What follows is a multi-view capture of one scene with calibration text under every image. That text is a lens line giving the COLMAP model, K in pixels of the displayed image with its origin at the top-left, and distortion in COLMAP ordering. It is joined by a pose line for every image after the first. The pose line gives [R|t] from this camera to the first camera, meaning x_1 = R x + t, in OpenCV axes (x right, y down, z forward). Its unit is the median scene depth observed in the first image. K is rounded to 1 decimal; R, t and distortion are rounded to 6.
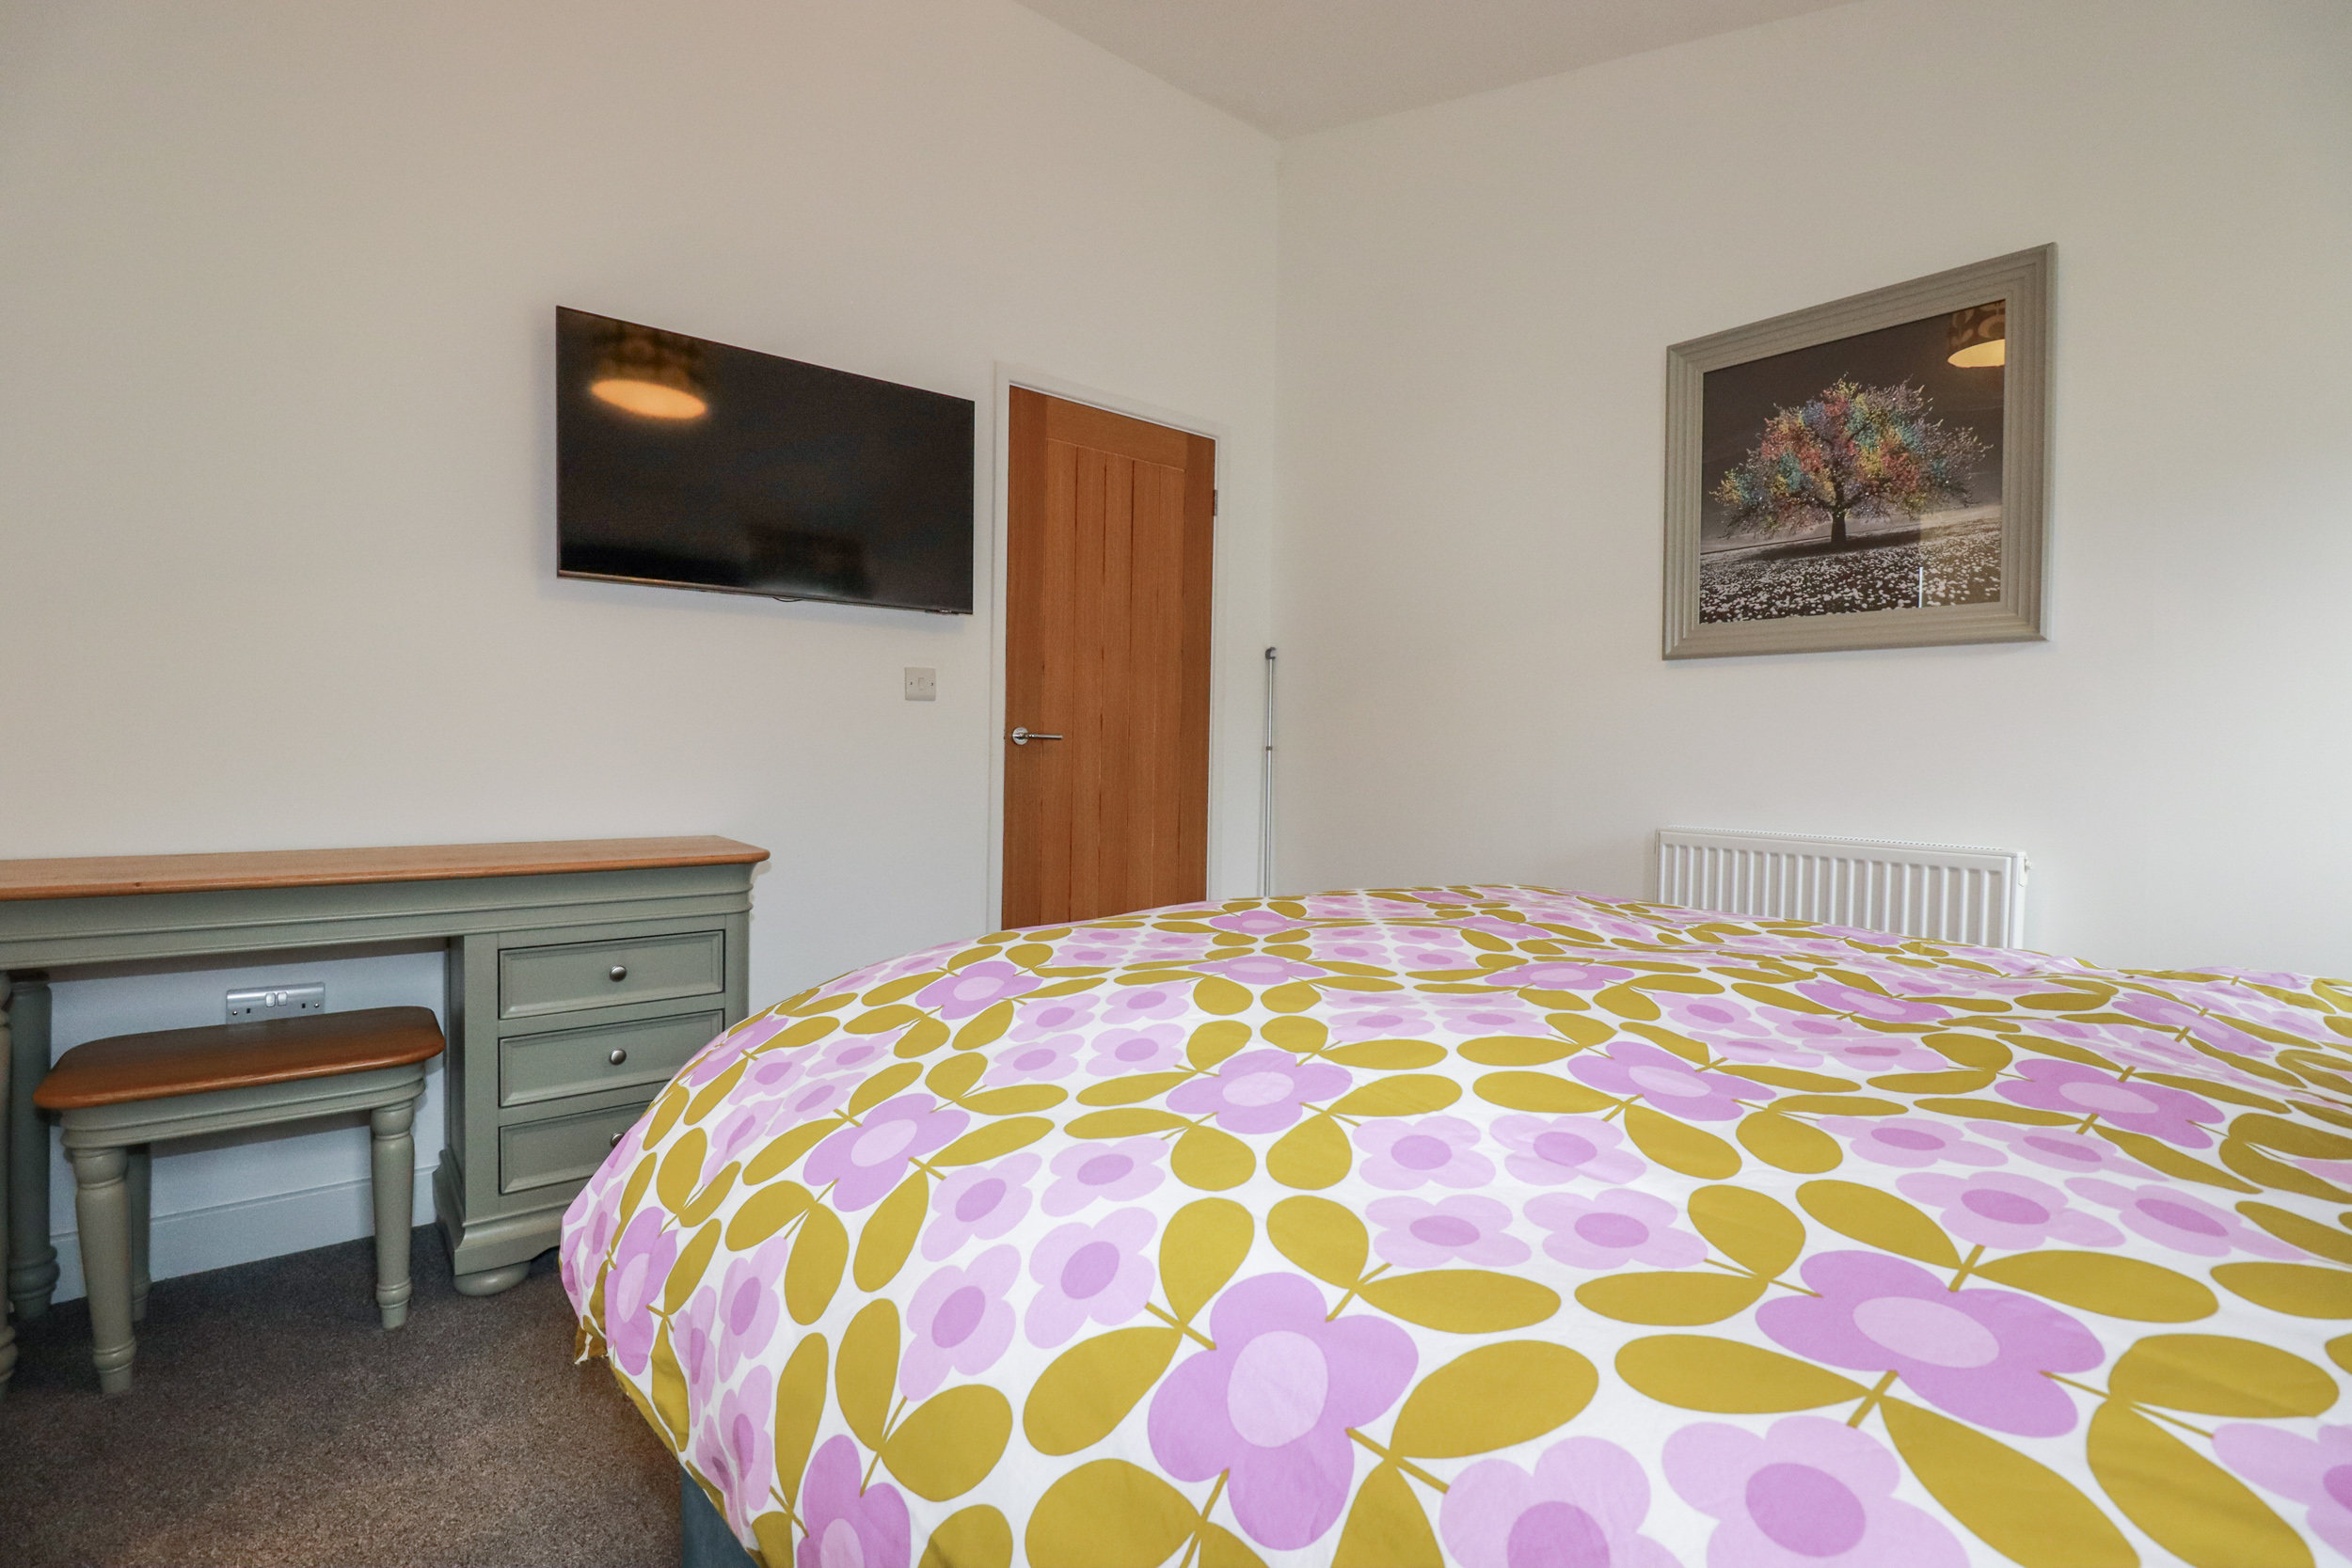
lens RADIAL K [[1113.3, 0, 1178.6], [0, 1113.3, 786.5], [0, 0, 1]] dist [-0.005964, -0.001100]
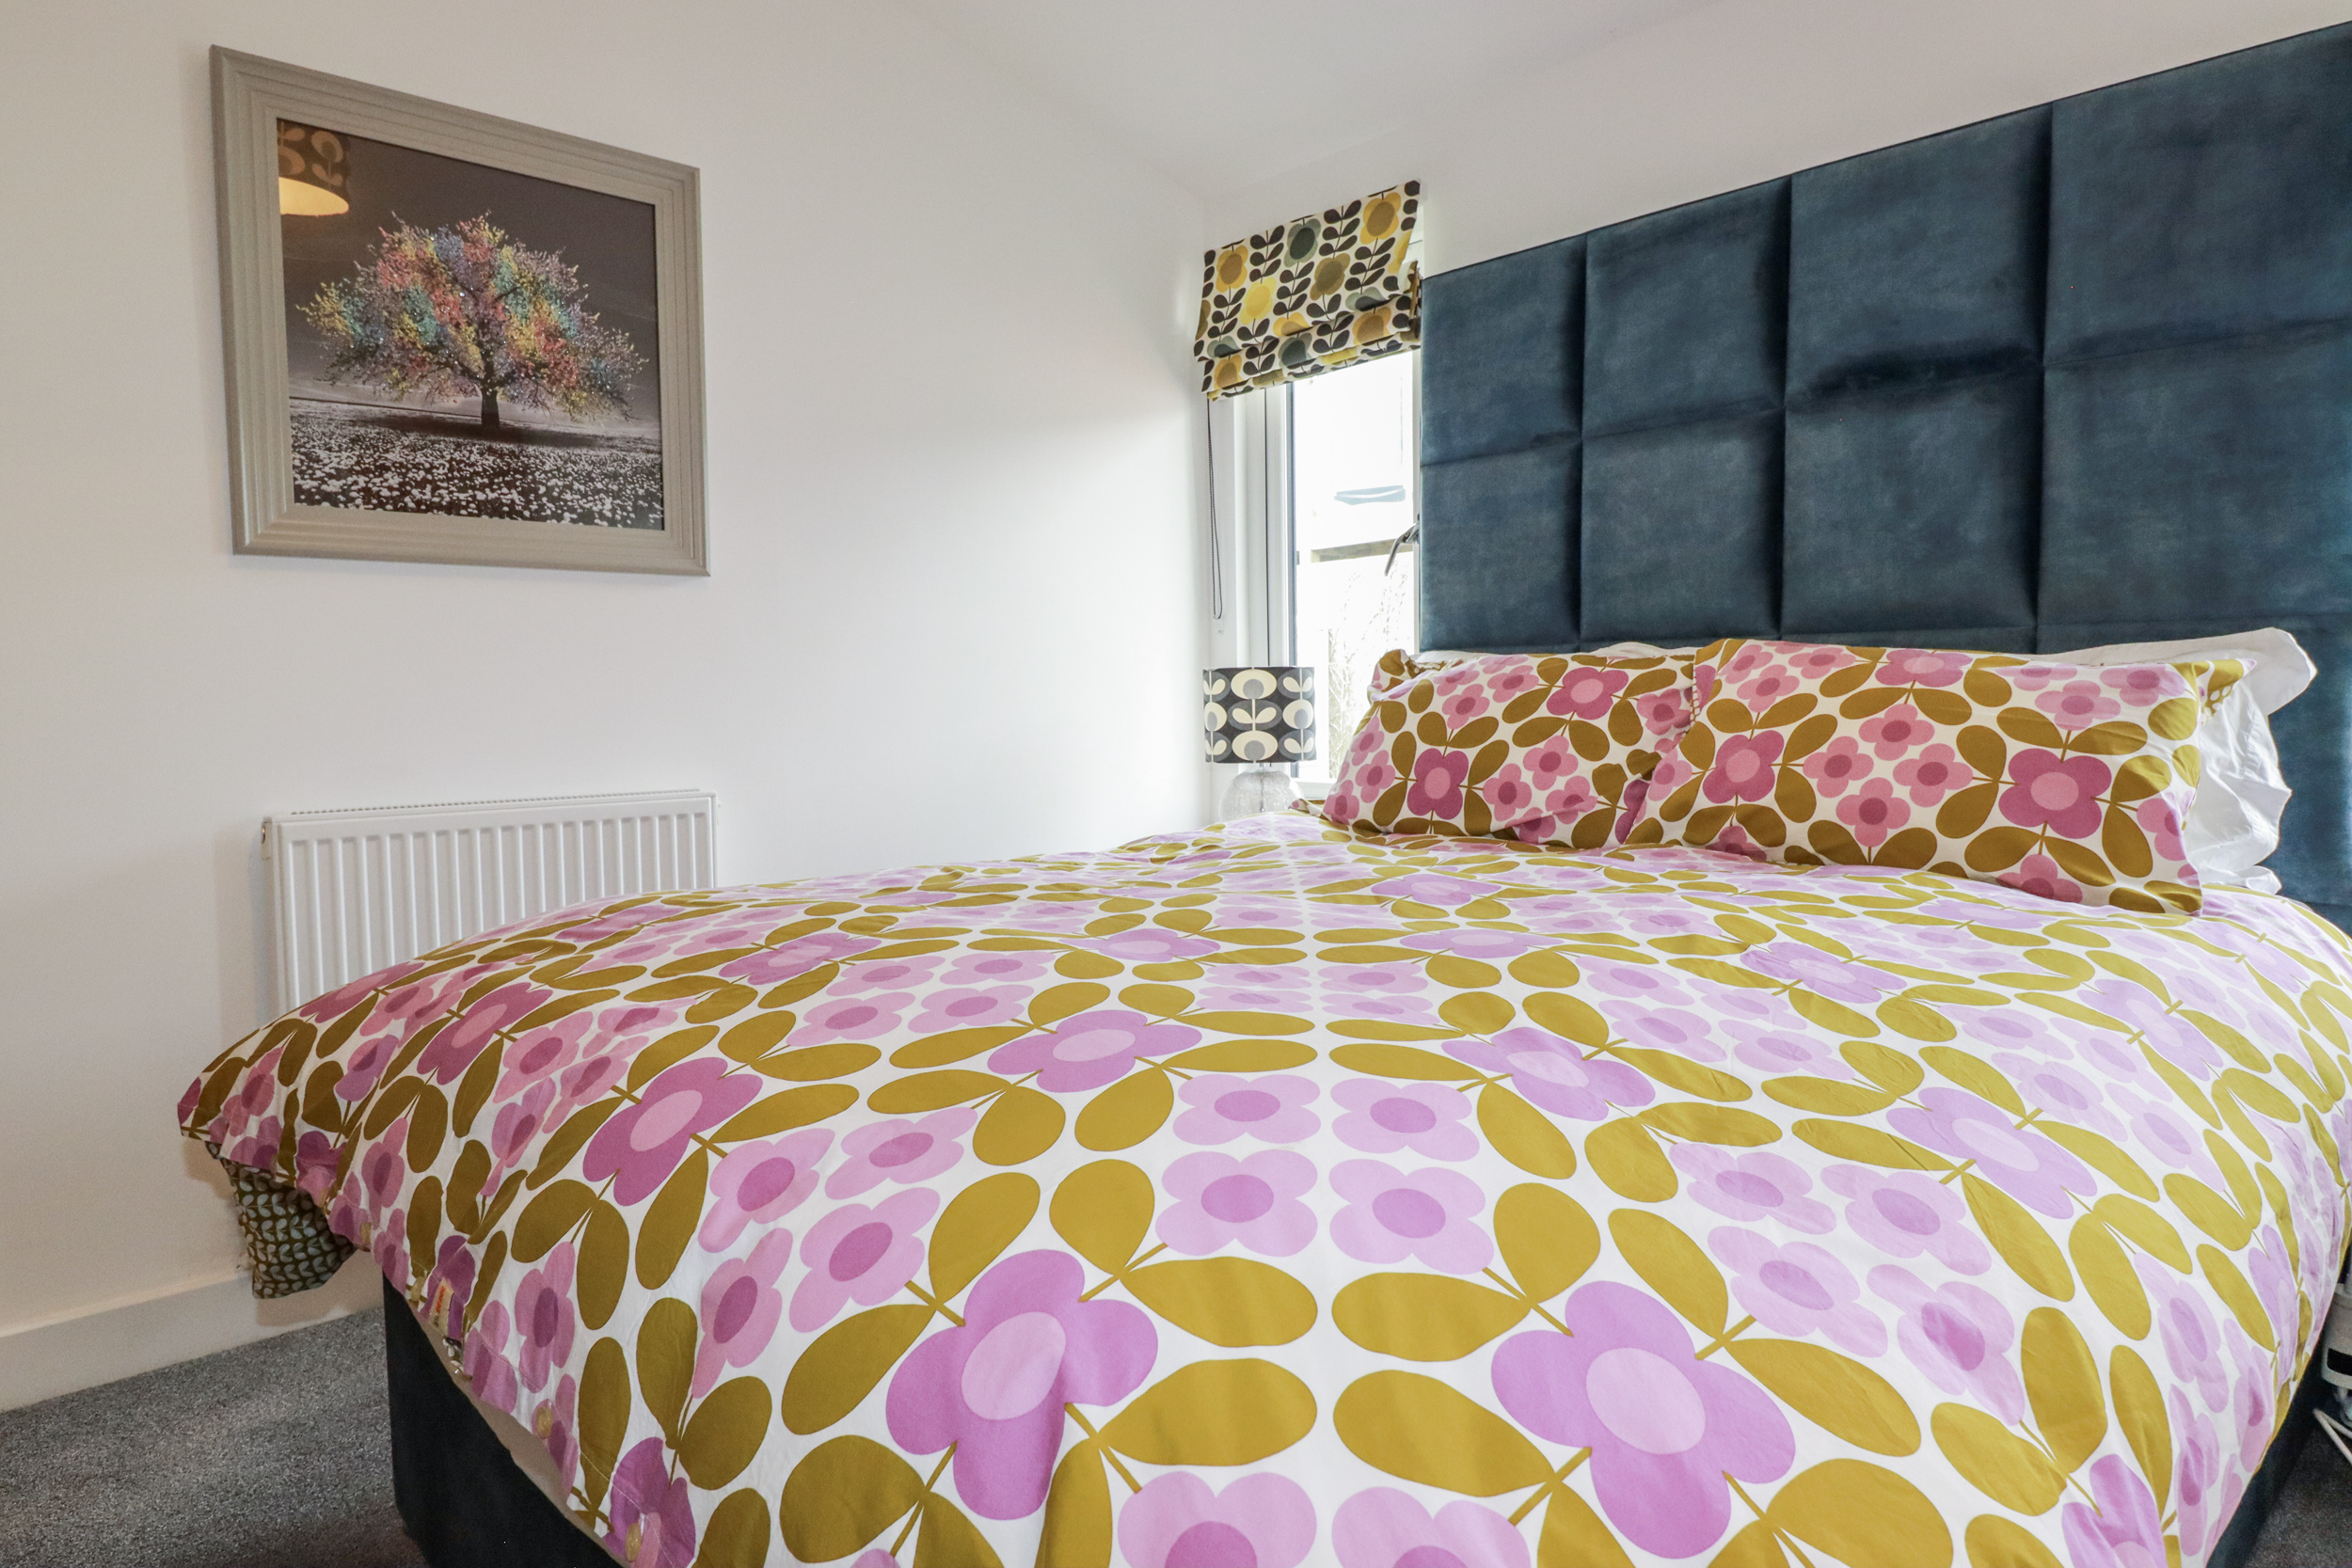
lens RADIAL K [[1394.6, 0, 1180.9], [0, 1394.6, 779.8], [0, 0, 1]] dist [0.008092, -0.000903]
pose [[-0.052645, -0.081202, 0.995306, -0.442097], [0.043604, 0.995551, 0.083528, -0.032187], [-0.997661, 0.047796, -0.048870, 0.572437]]
